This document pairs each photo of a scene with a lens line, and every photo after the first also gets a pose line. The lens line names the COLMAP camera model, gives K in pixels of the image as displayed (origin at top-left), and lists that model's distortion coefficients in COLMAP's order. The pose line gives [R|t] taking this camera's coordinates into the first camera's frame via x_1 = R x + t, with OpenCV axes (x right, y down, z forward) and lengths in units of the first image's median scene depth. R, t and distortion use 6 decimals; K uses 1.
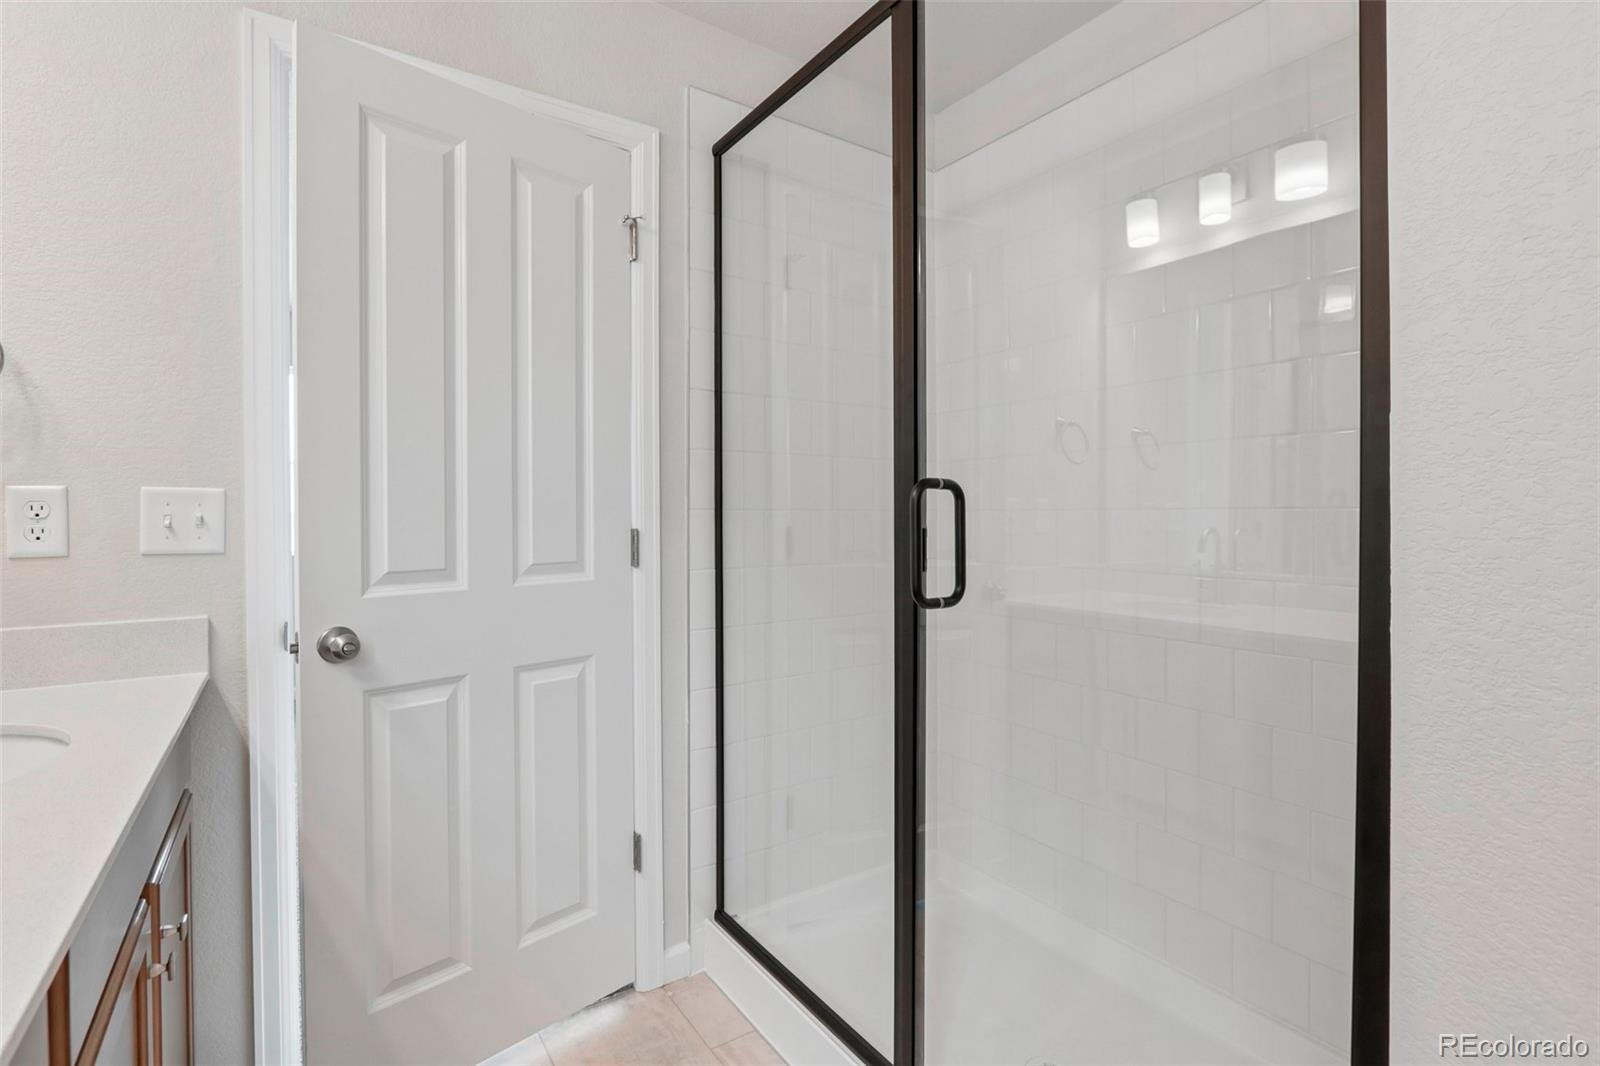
lens RADIAL K [[748.4, 0, 779.9], [0, 748.4, 515.1], [0, 0, 1]] dist [-0.004404, -0.000298]
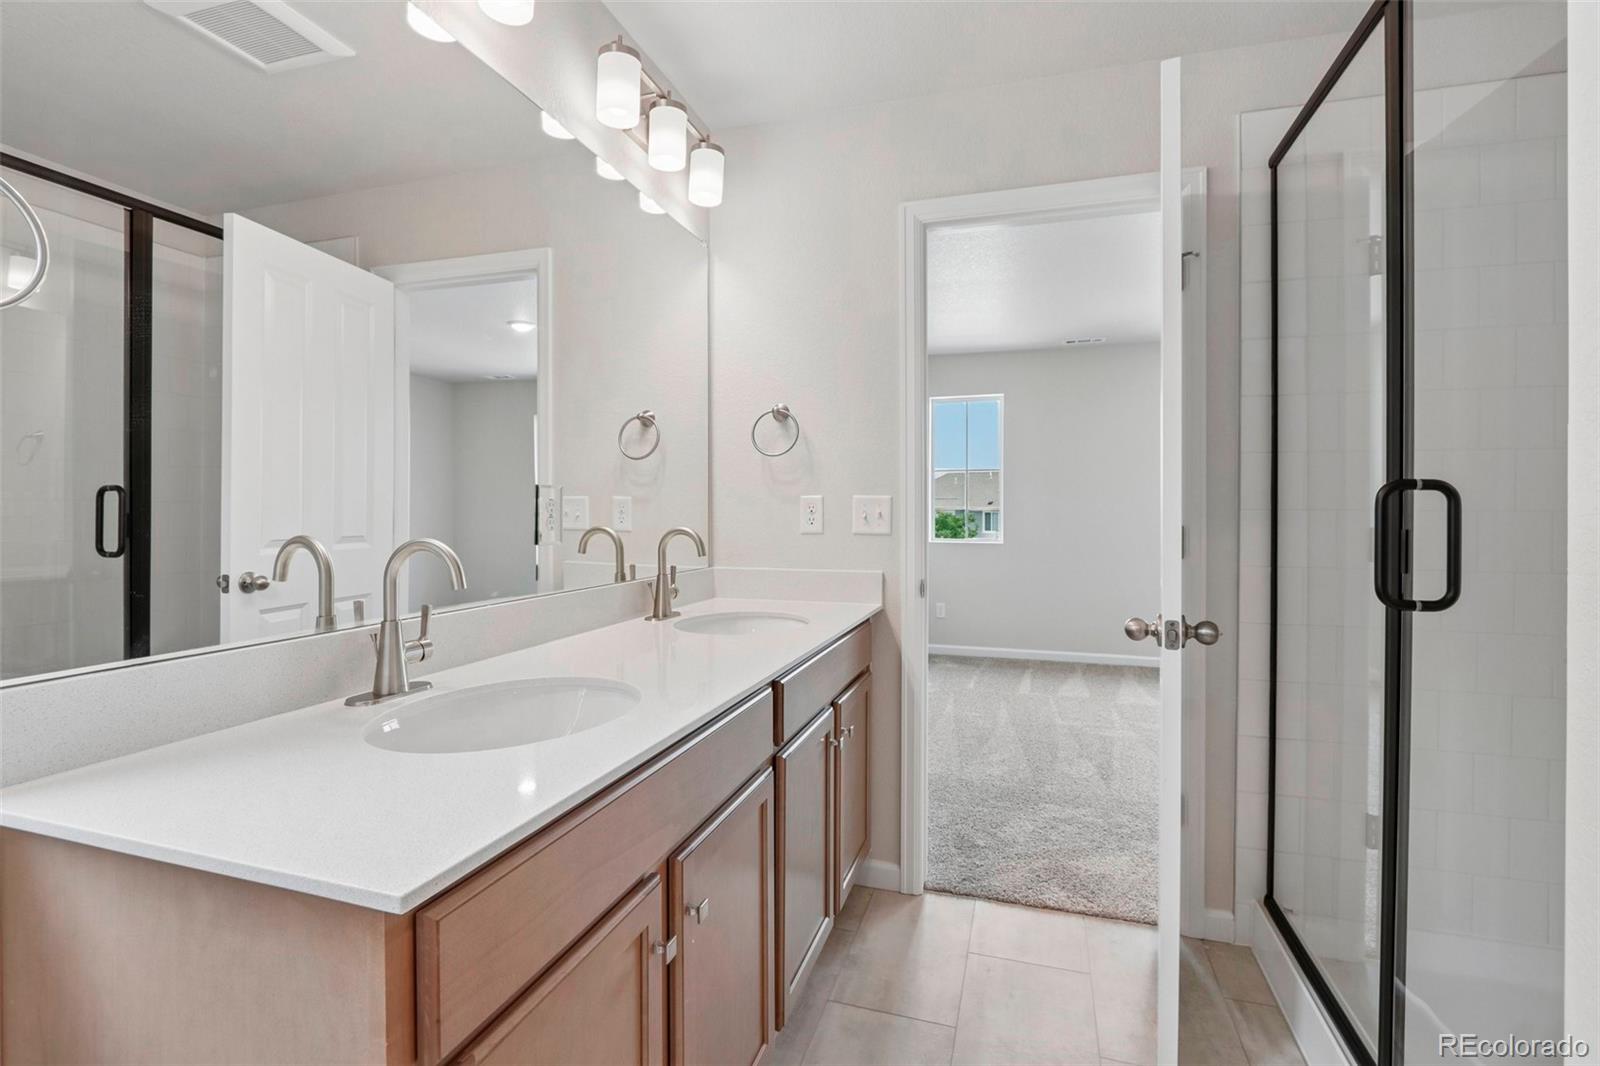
lens RADIAL K [[748.4, 0, 779.9], [0, 748.4, 515.1], [0, 0, 1]] dist [-0.004404, -0.000298]
pose [[0.631568, 0.009814, -0.775259, 0.411572], [-0.007296, 0.999951, 0.006716, -0.002346], [0.775286, 0.001415, 0.631608, -0.255990]]
